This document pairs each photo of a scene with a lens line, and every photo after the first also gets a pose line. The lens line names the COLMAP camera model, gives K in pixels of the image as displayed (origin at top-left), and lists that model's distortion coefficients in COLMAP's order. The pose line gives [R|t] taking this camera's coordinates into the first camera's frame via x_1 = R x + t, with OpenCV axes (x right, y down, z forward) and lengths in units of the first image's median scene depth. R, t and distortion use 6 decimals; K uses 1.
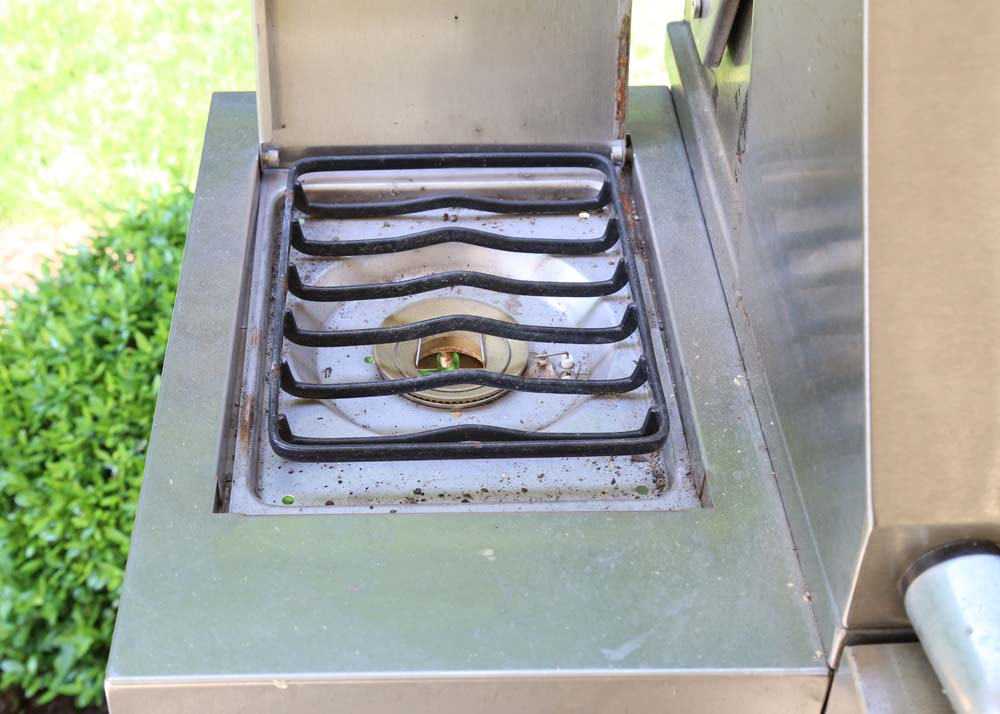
lens RADIAL K [[1464.8, 0, 464.1], [0, 1464.8, 355.9], [0, 0, 1]] dist [0.030552, 0.593652]
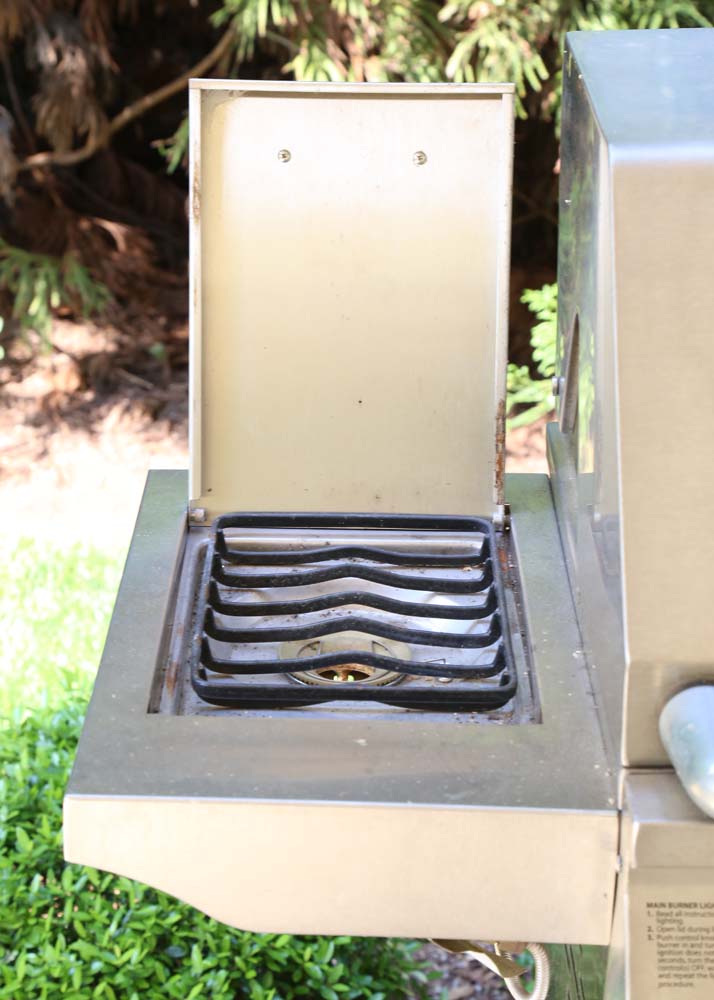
lens RADIAL K [[2131.1, 0, 357.0], [0, 2131.1, 500.0], [0, 0, 1]] dist [0.274387, 0.108917]
pose [[0.999129, 0.021191, -0.035952, 0.054754], [-0.031193, 0.951512, -0.306025, 0.367551], [0.027723, 0.306879, 0.951345, -0.606948]]
